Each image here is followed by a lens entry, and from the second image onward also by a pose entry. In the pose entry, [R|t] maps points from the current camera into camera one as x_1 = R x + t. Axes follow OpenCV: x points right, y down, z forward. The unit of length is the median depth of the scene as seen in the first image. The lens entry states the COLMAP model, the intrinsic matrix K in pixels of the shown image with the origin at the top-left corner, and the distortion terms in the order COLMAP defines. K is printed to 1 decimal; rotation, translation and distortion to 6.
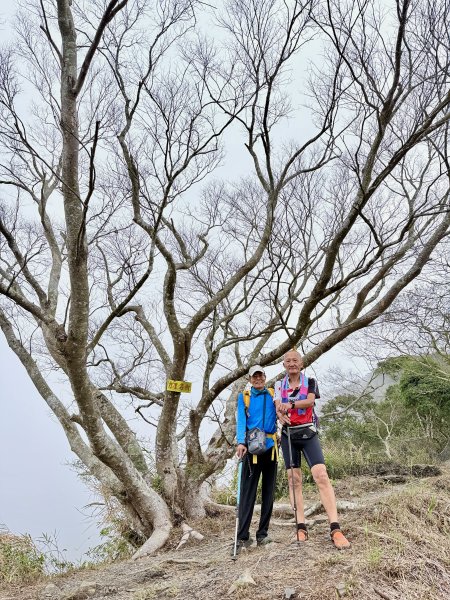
lens RADIAL K [[420.2, 0, 225.0], [0, 420.2, 302.2], [0, 0, 1]] dist [0.093808, -0.151350]
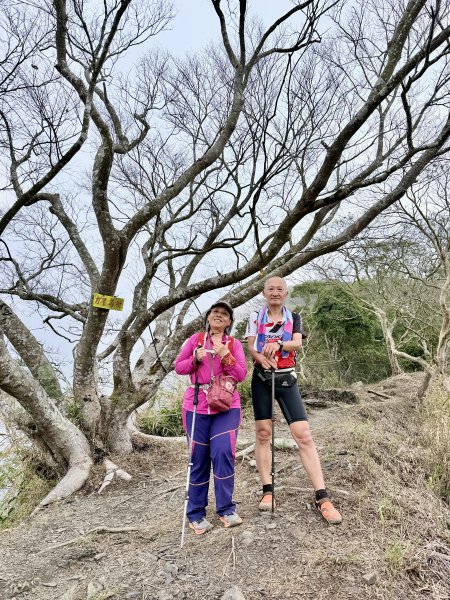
lens RADIAL K [[420.2, 0, 225.0], [0, 420.2, 302.2], [0, 0, 1]] dist [0.093808, -0.151350]
pose [[0.974276, 0.075060, 0.212490, -0.062705], [-0.116851, 0.974506, 0.191532, 0.018603], [-0.192696, -0.211435, 0.958208, 0.181125]]
